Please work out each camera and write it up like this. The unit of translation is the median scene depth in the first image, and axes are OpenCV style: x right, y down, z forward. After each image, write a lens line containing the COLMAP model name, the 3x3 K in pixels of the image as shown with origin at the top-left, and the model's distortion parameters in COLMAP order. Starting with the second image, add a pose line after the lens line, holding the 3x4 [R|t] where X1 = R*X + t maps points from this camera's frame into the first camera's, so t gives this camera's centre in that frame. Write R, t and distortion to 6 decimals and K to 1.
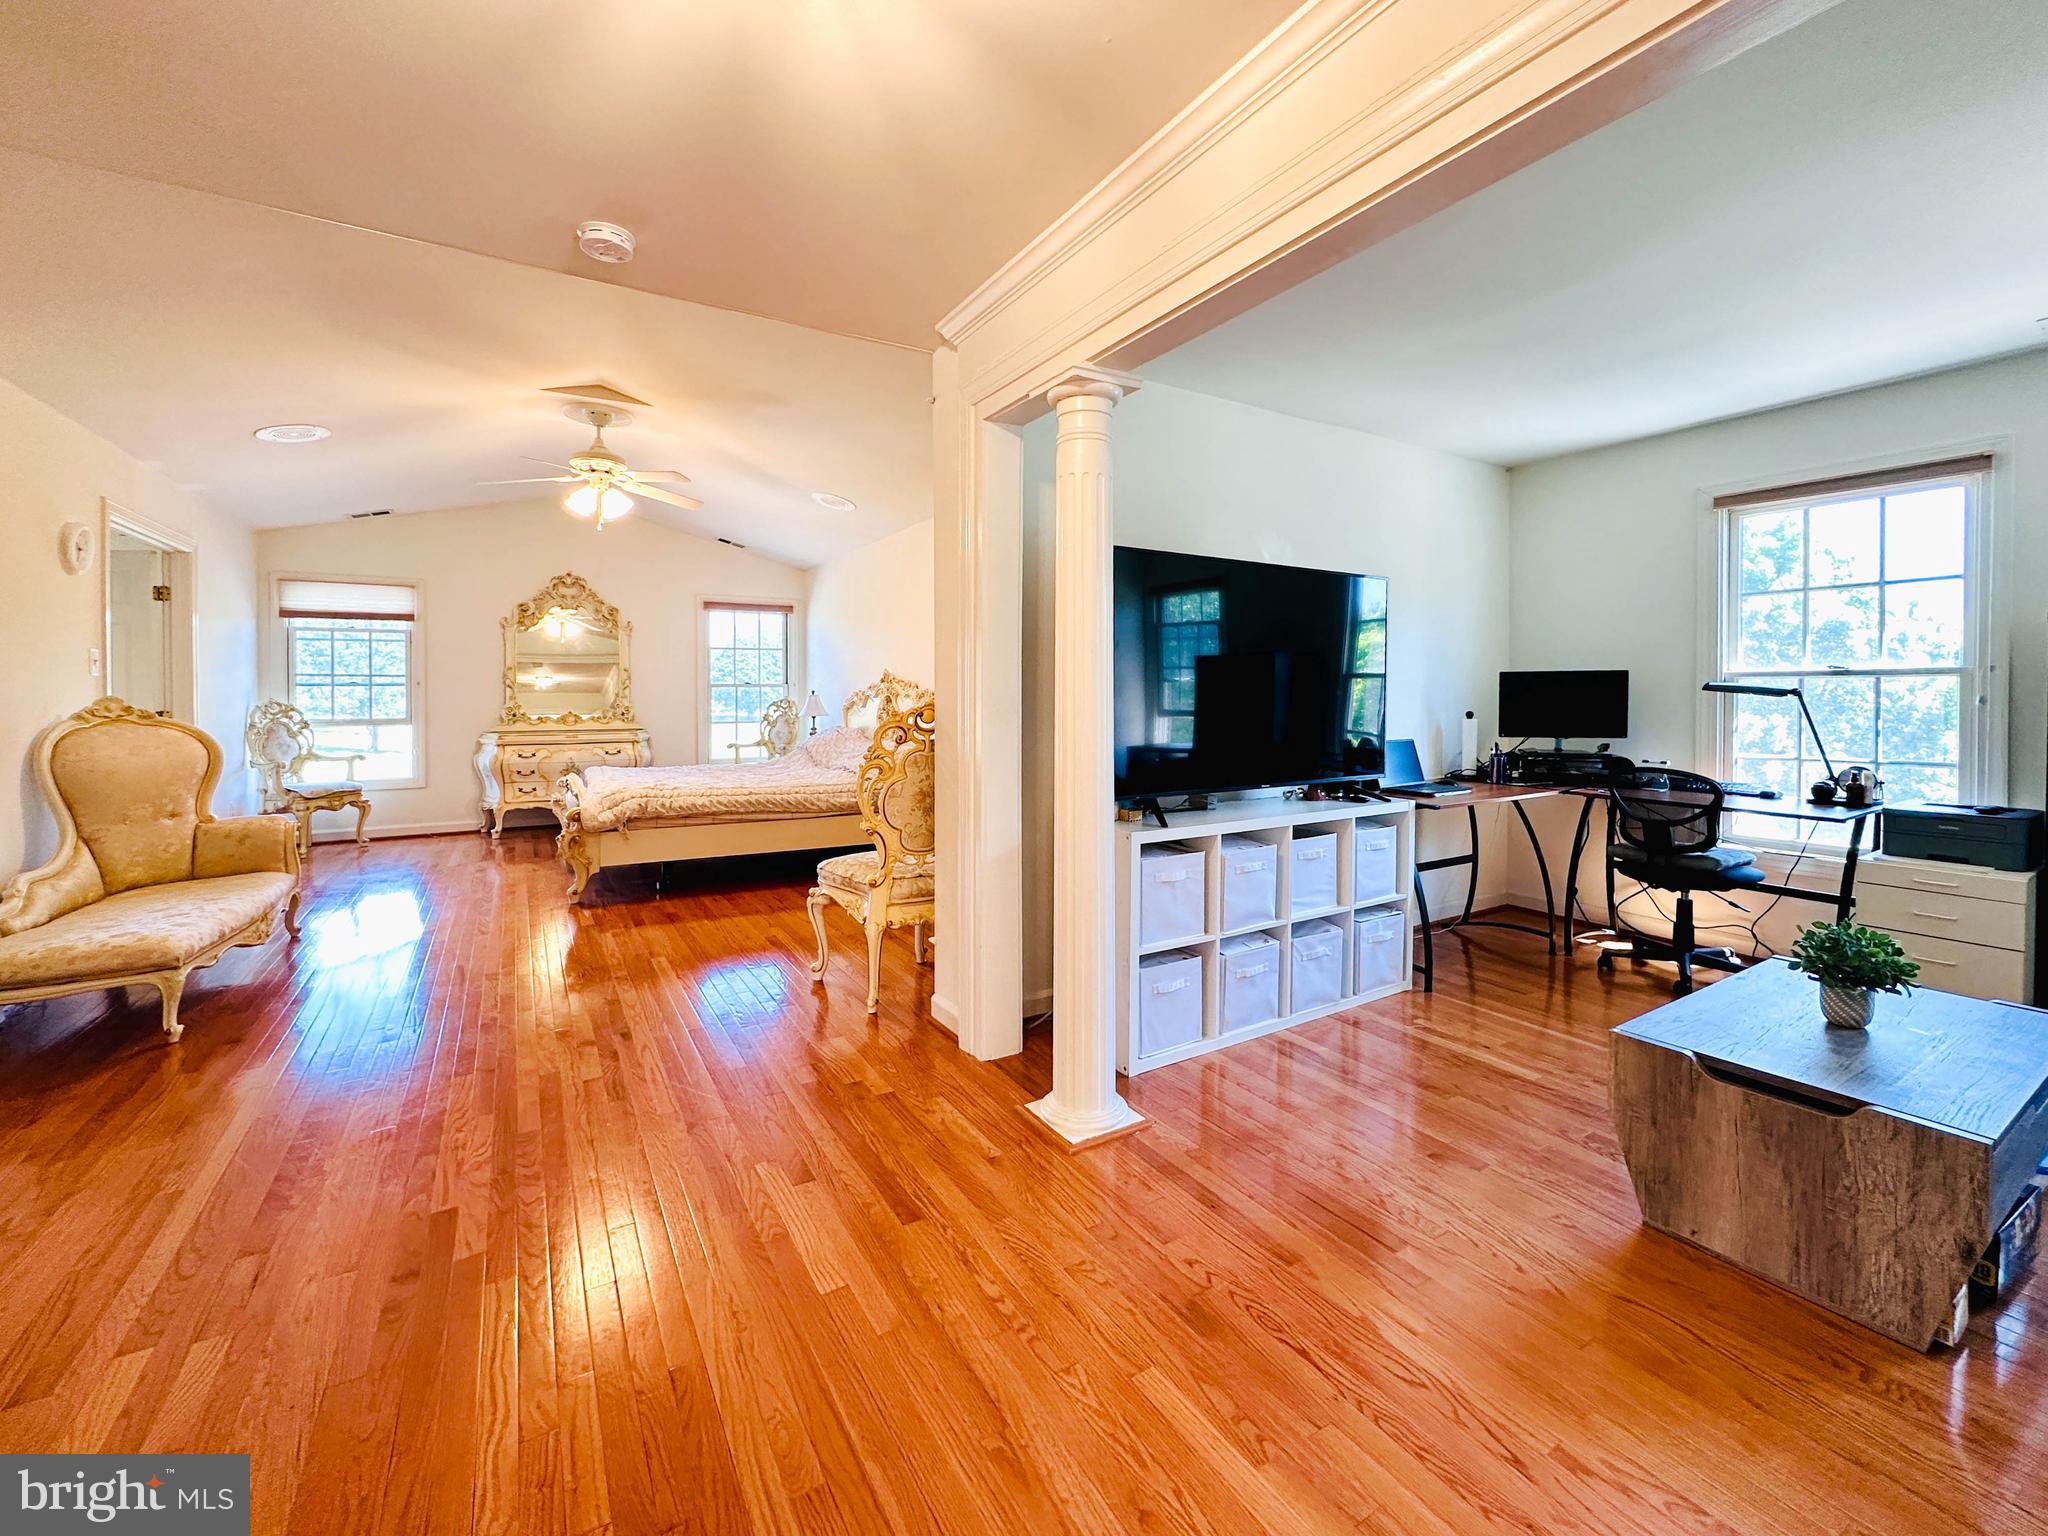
lens RADIAL K [[834.6, 0, 1010.8], [0, 834.6, 699.6], [0, 0, 1]] dist [-0.003414, 0.000115]
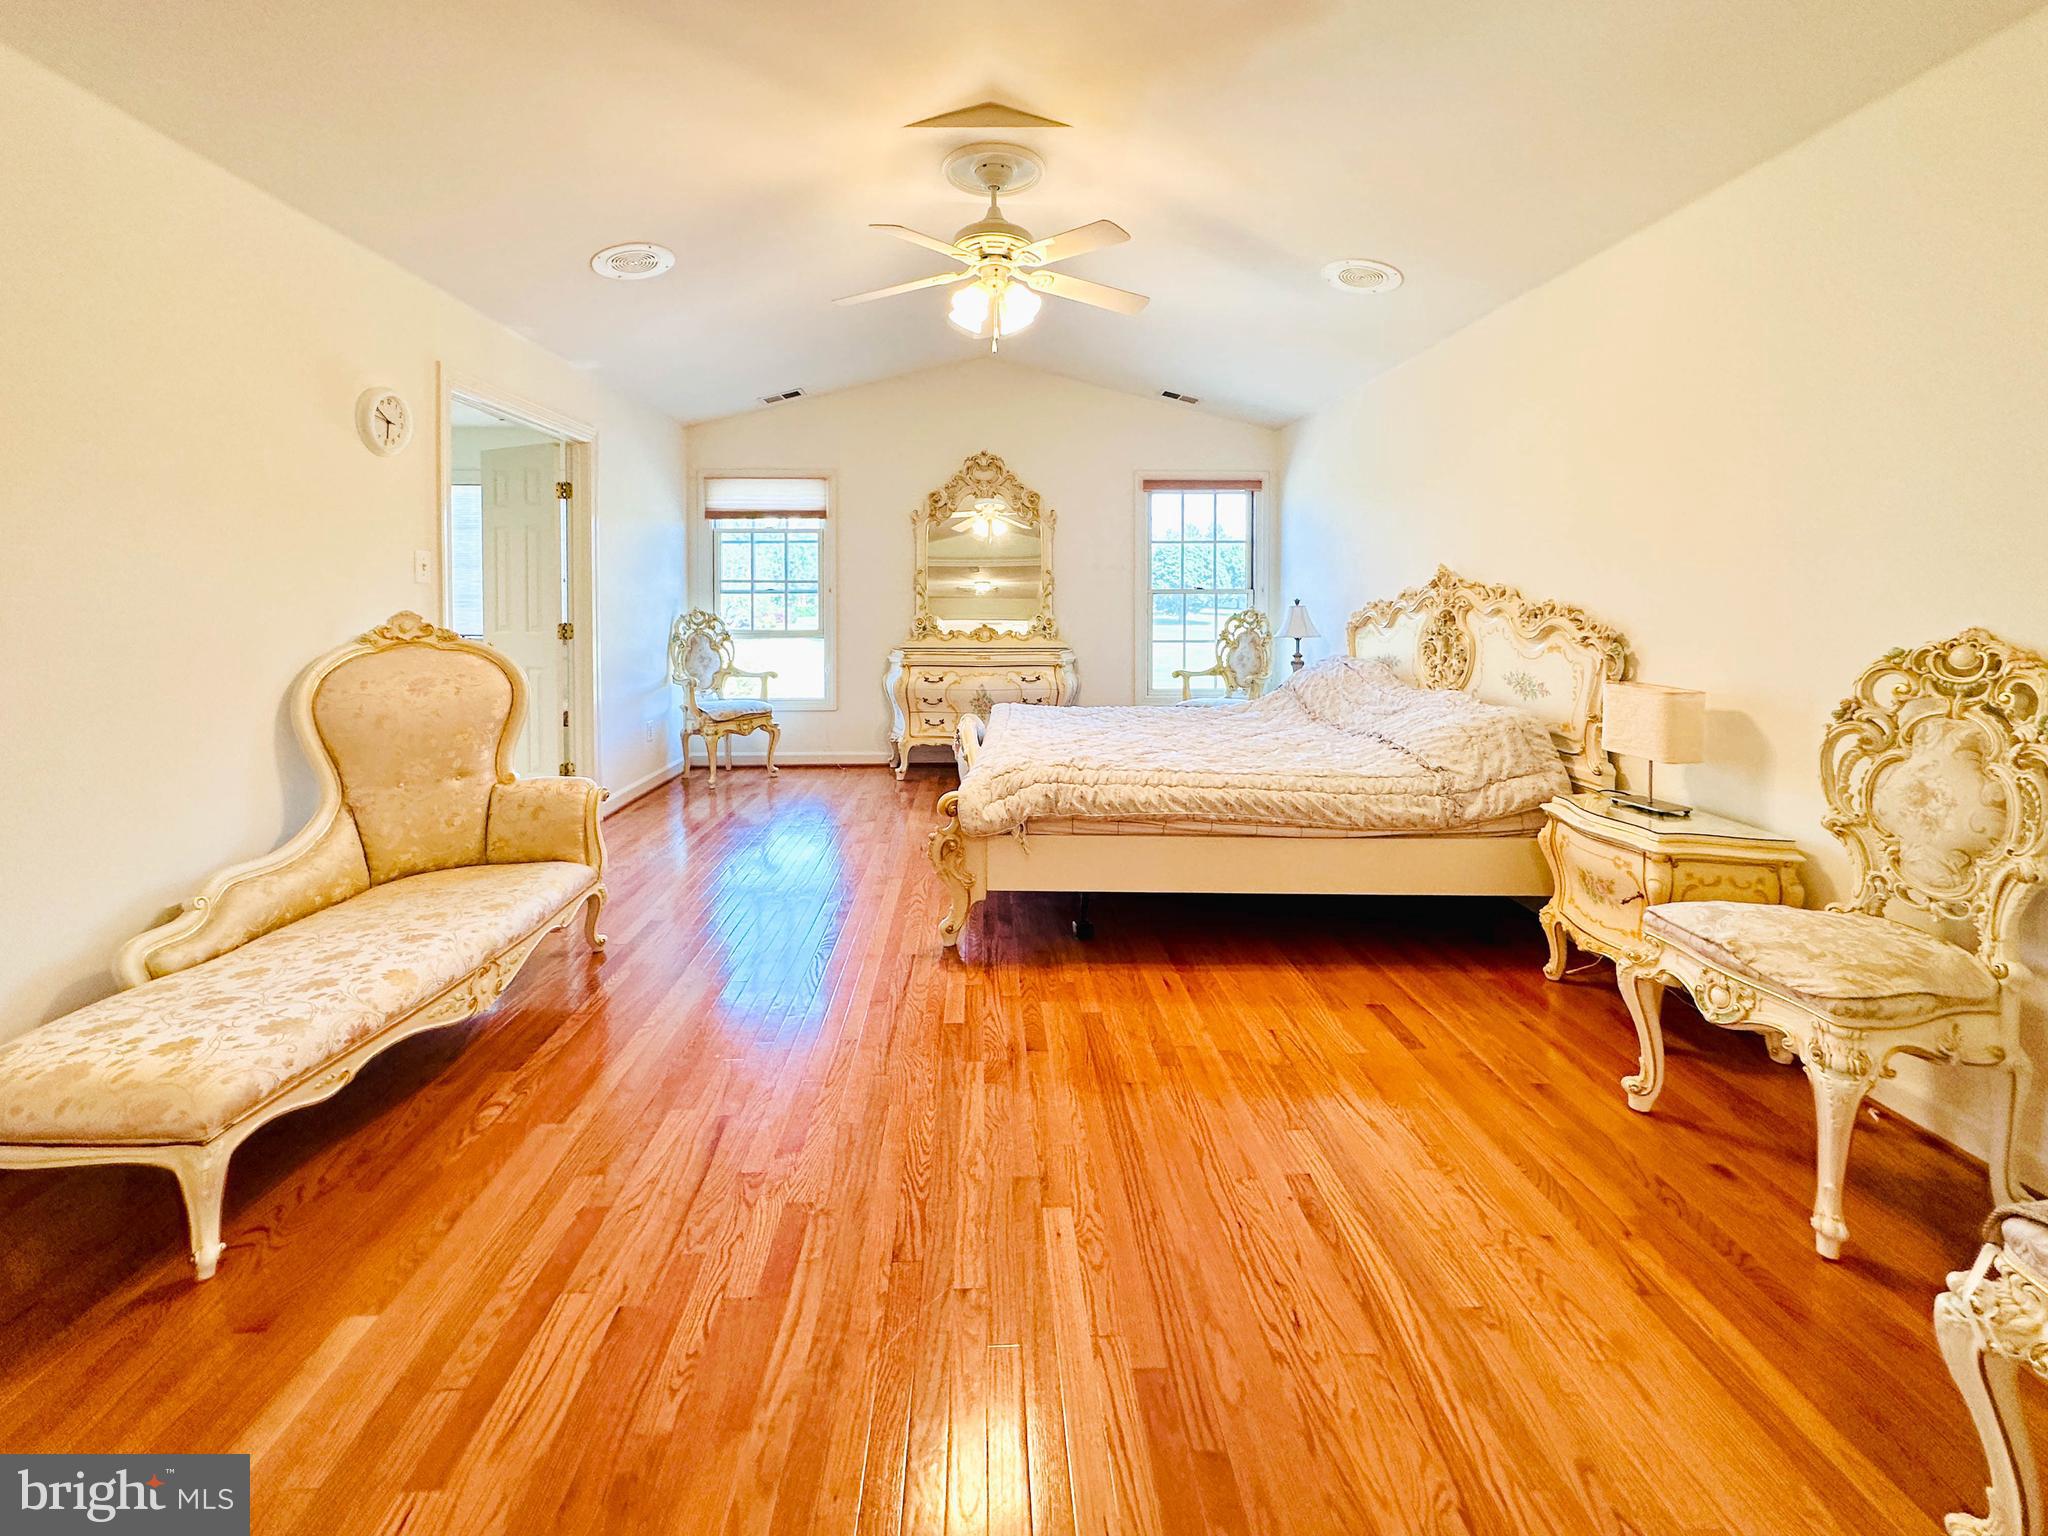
lens RADIAL K [[851.2, 0, 1011.8], [0, 851.2, 613.8], [0, 0, 1]] dist [-0.000021, 0.000112]
pose [[0.878528, 0.011029, -0.477563, -0.187720], [-0.004887, 0.999889, 0.014103, -0.012809], [0.477665, -0.010056, 0.878485, 0.481773]]
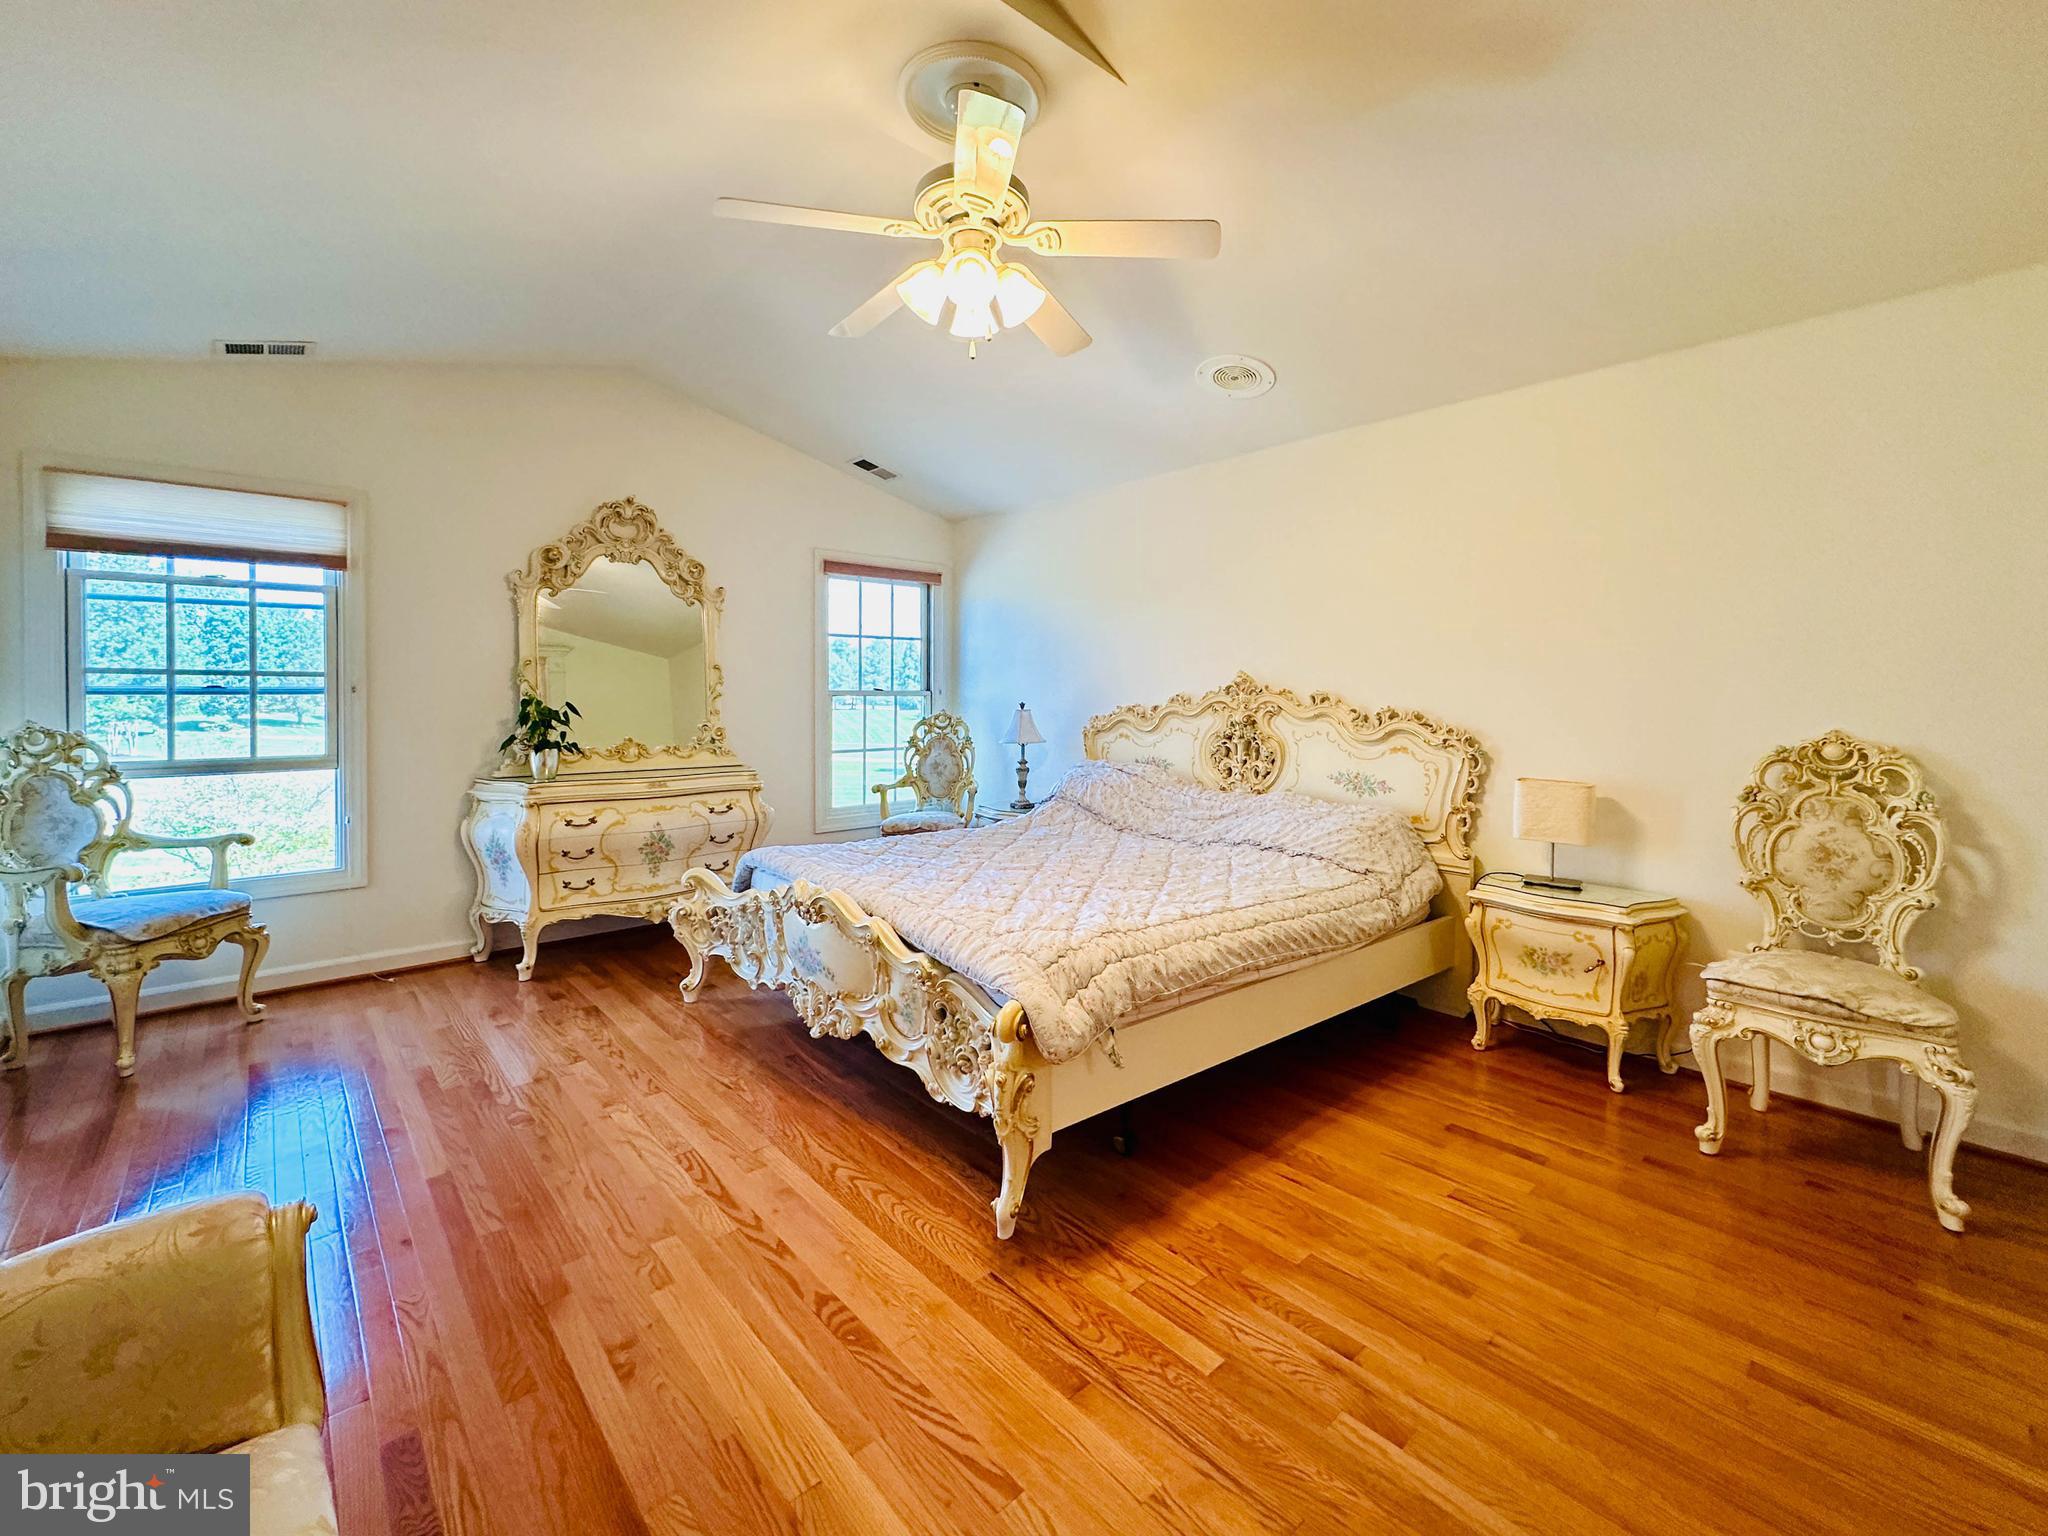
lens RADIAL K [[847.5, 0, 1022.3], [0, 847.5, 703.6], [0, 0, 1]] dist [-0.001076, -0.000242]
pose [[0.980849, 0.002475, 0.194752, -0.619398], [-0.003143, 0.999990, 0.003125, -0.020462], [-0.194742, -0.003677, 0.980848, 0.608548]]
